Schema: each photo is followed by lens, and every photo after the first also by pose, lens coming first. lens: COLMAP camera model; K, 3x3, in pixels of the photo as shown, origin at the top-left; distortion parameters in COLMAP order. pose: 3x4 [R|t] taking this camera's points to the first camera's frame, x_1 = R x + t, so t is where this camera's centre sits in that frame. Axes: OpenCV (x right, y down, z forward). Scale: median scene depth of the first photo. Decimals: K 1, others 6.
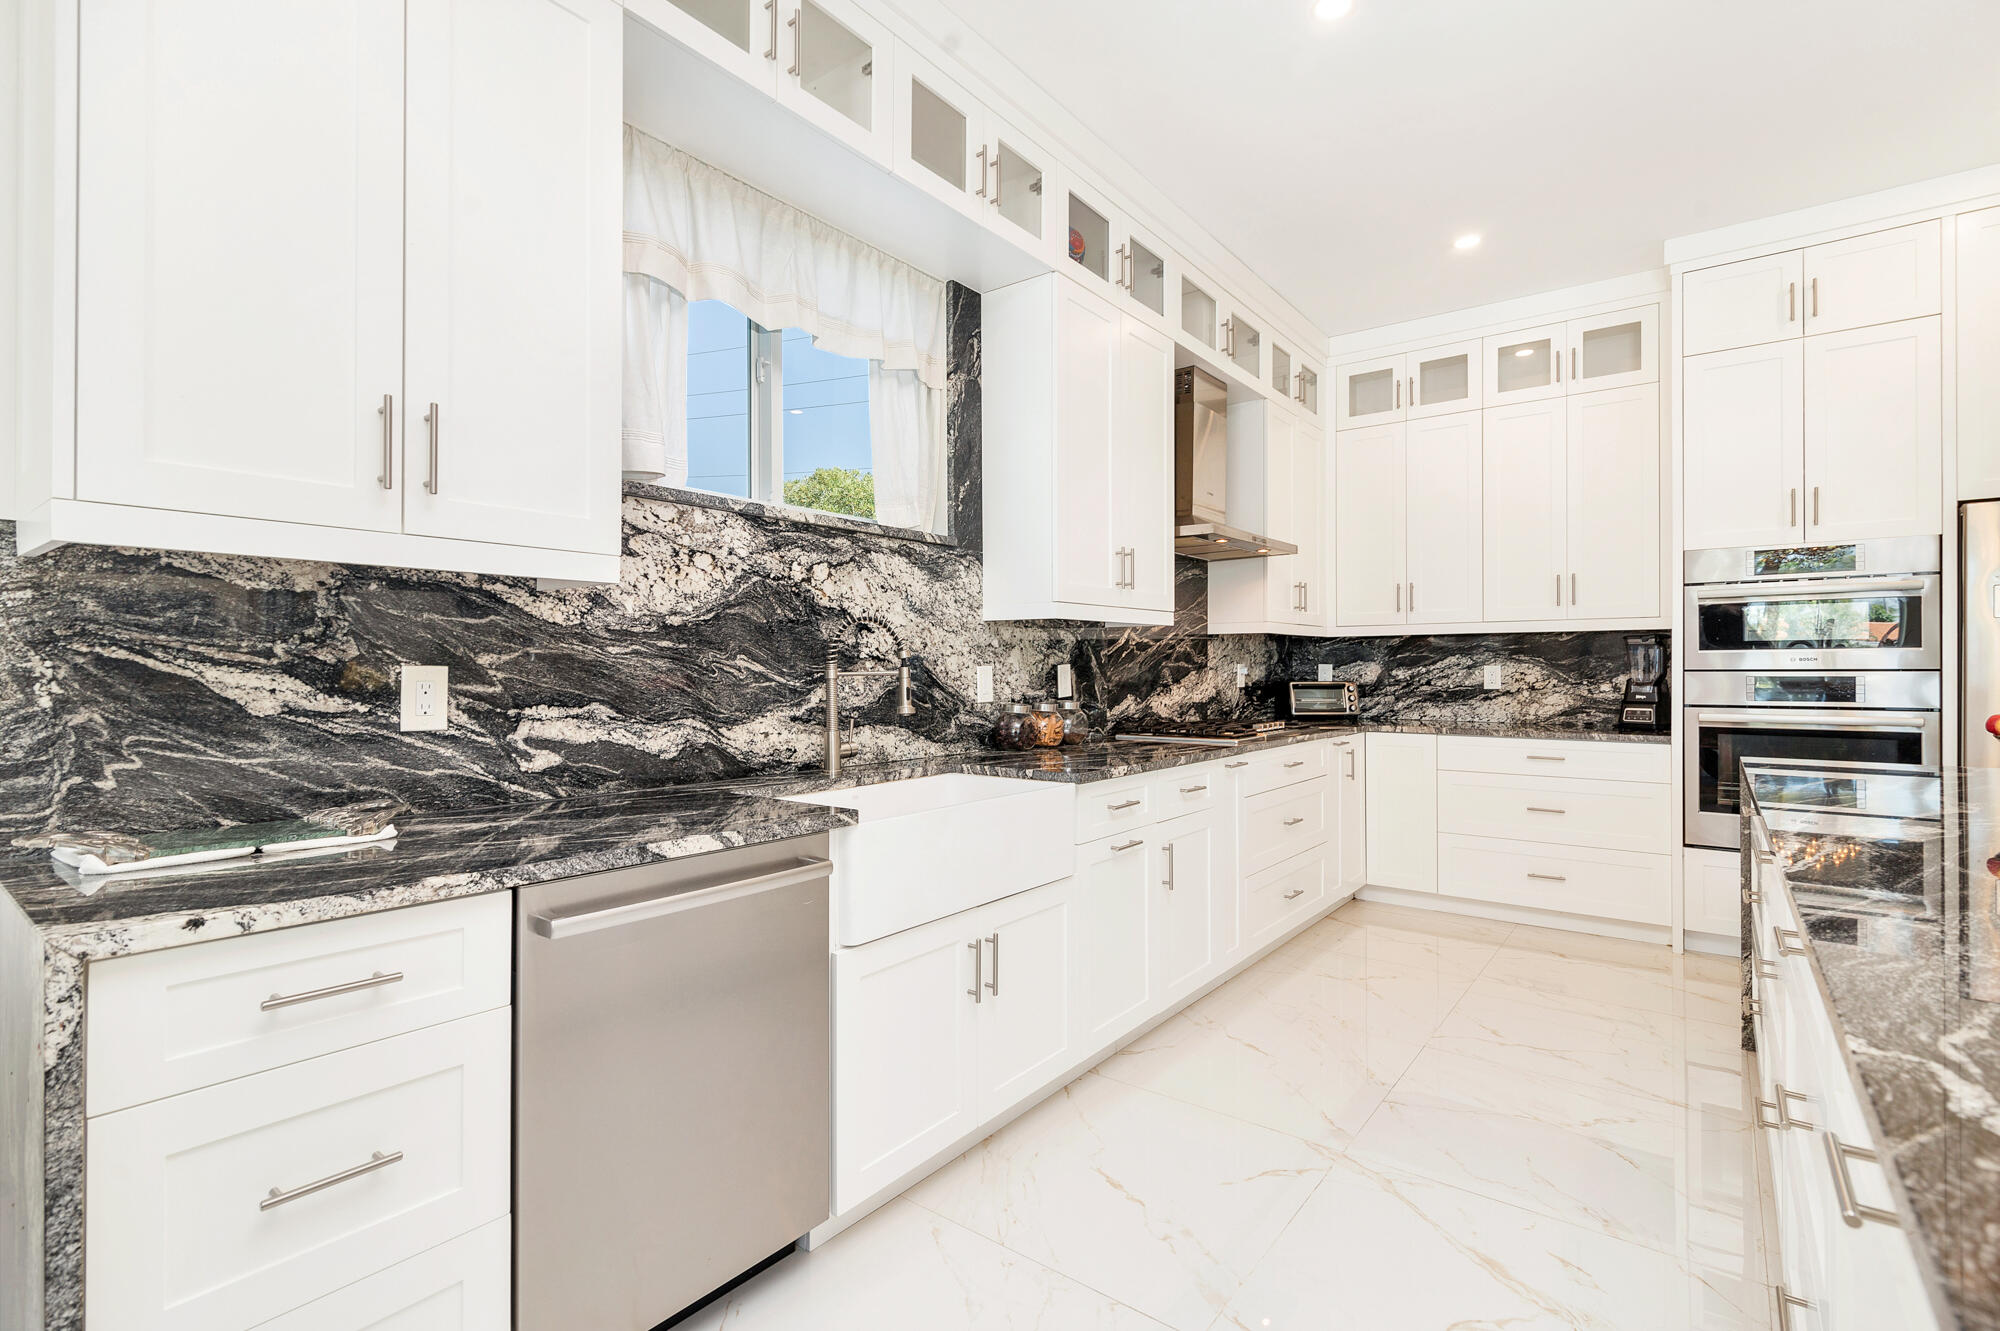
lens RADIAL K [[910.9, 0, 1000.0], [0, 910.9, 665.5], [0, 0, 1]] dist [0.000468, 0.000086]
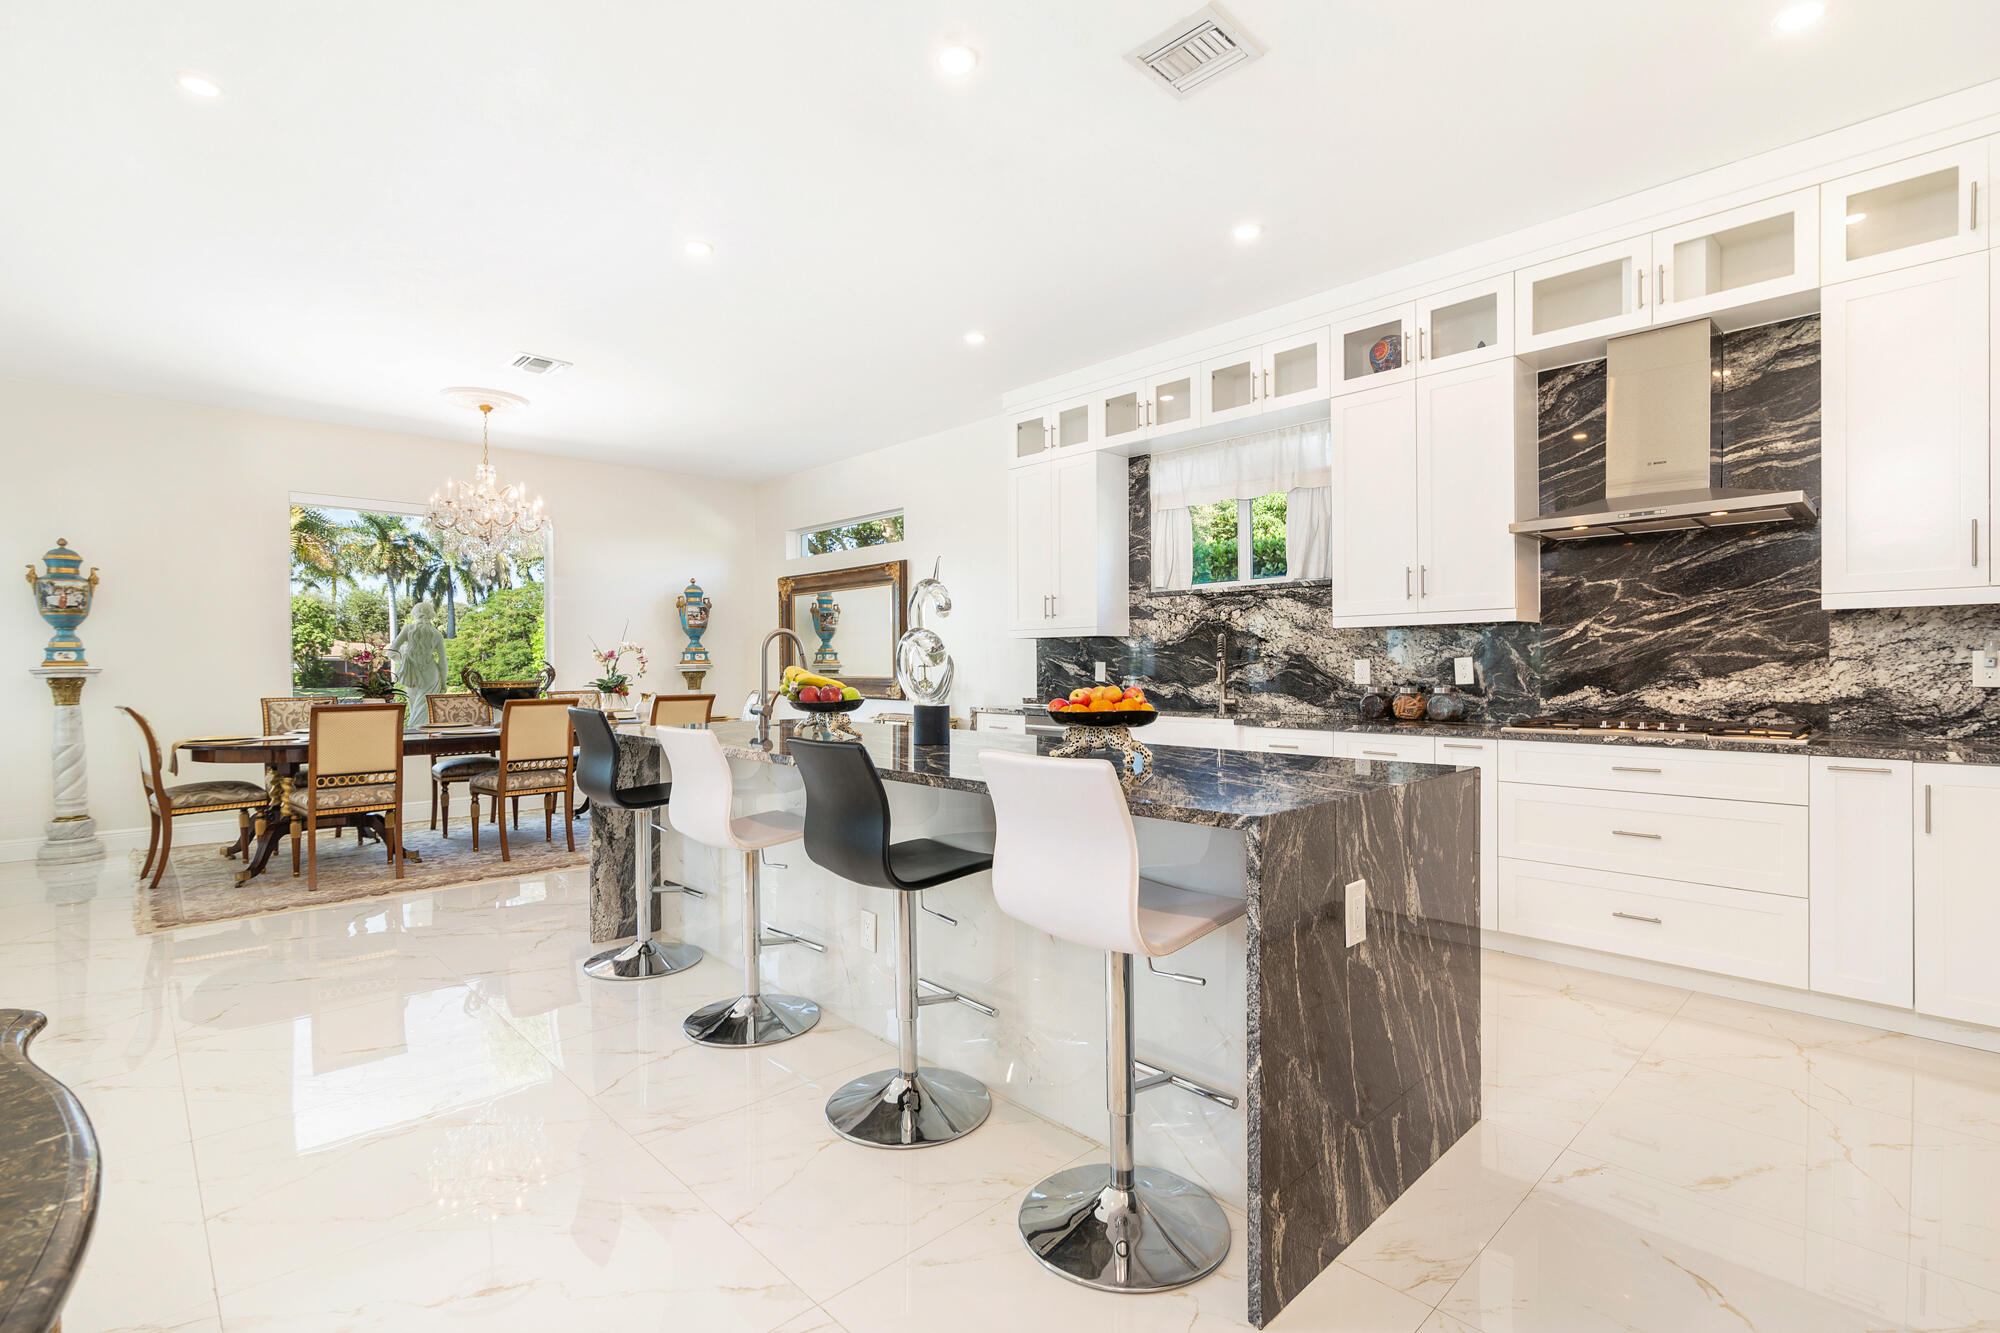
lens RADIAL K [[911.7, 0, 1001.5], [0, 911.7, 674.3], [0, 0, 1]] dist [-0.000221, 0.000318]
pose [[-0.136008, 0.012374, -0.990630, 1.697489], [0.008143, 0.999902, 0.011372, 0.003019], [0.990674, -0.006520, -0.136095, 0.684397]]
